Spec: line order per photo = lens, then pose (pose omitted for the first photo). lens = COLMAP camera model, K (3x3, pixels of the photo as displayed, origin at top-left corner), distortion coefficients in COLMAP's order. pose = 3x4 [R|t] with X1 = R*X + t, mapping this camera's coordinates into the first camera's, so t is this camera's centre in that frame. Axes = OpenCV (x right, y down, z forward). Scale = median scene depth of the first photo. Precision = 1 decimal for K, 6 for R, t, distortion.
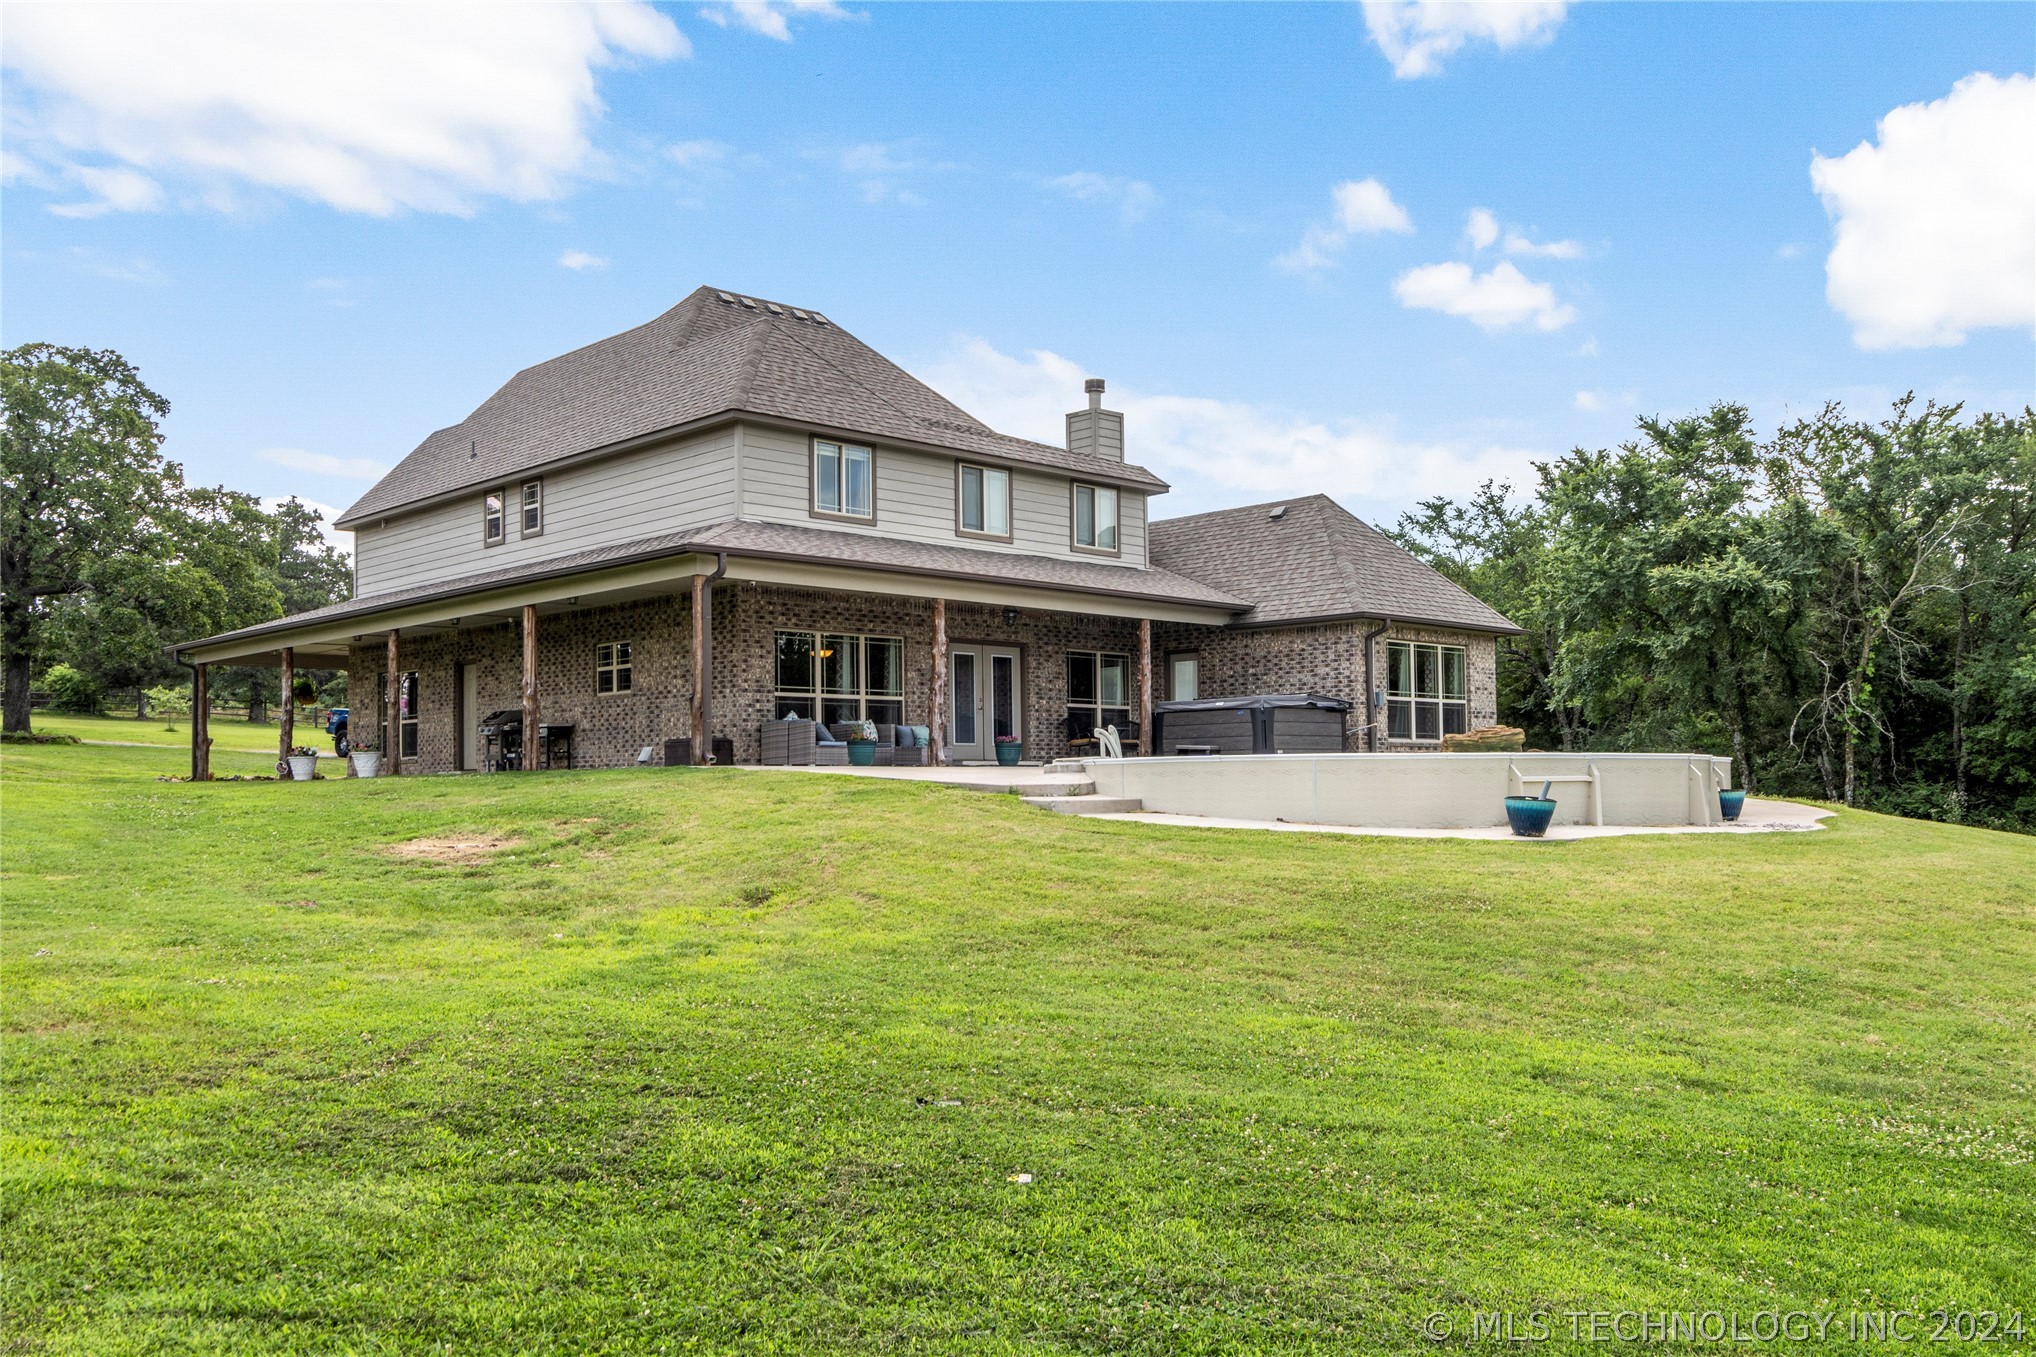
lens RADIAL K [[1667.1, 0, 1023.0], [0, 1667.1, 684.1], [0, 0, 1]] dist [0.000669, -0.000715]
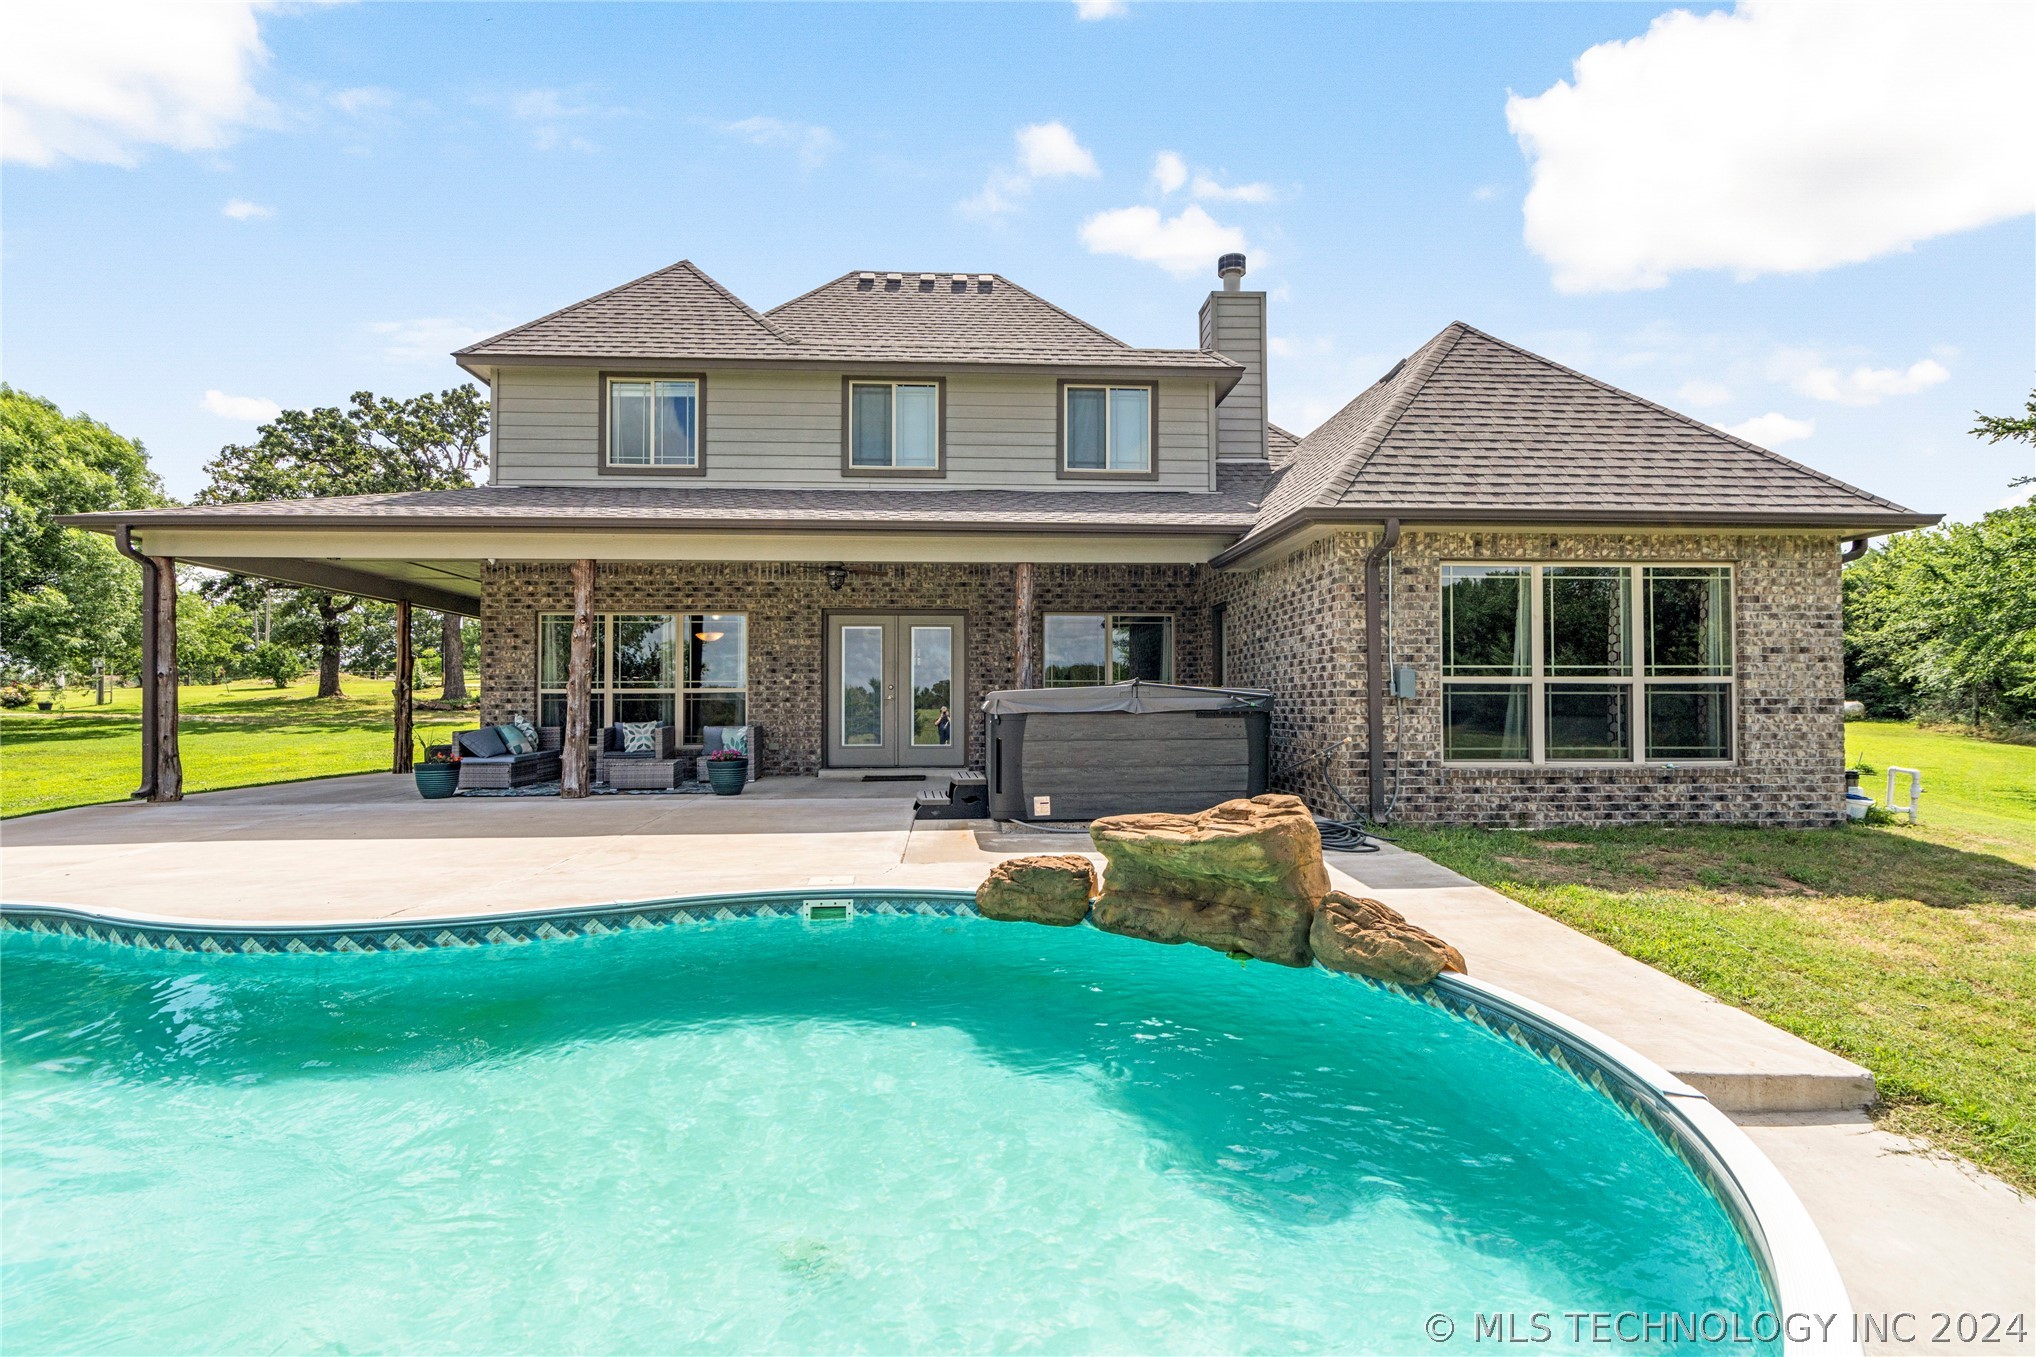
lens RADIAL K [[987.7, 0, 1008.1], [0, 987.7, 684.6], [0, 0, 1]] dist [-0.005569, 0.000579]
pose [[0.753174, -0.006339, -0.657790, 0.309997], [0.034699, 0.998944, 0.030105, -0.003629], [0.656905, -0.045499, 0.752599, 0.685326]]
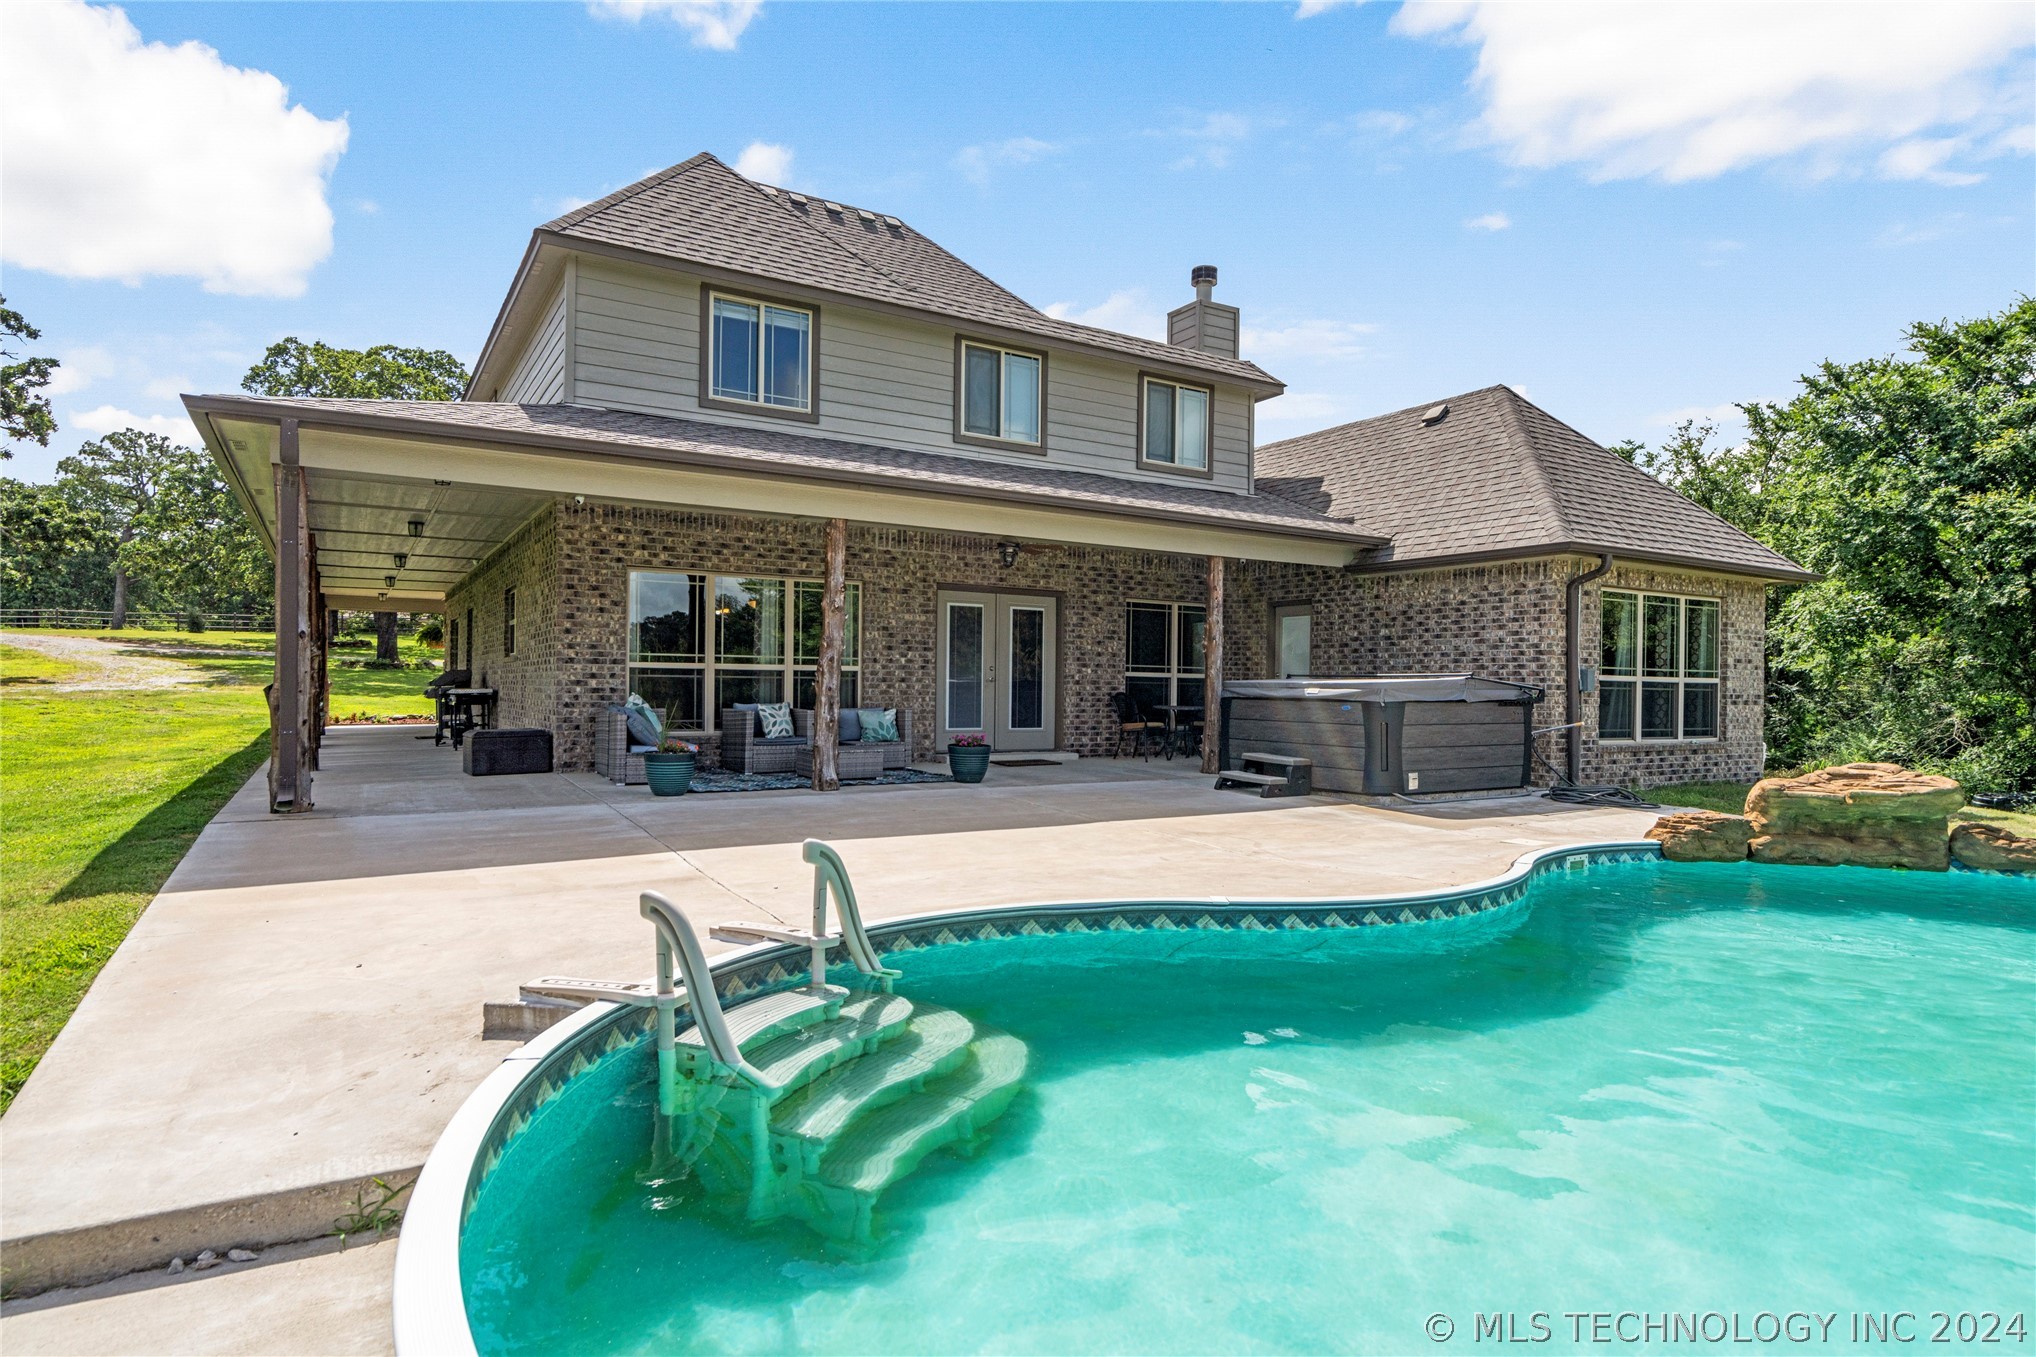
lens RADIAL K [[1102.0, 0, 1012.1], [0, 1102.0, 675.4], [0, 0, 1]] dist [0.001576, 0.000636]
pose [[0.973049, 0.020845, -0.229654, 0.093720], [-0.009080, 0.998597, 0.052167, -0.012762], [0.230419, -0.048676, 0.971873, 0.524424]]
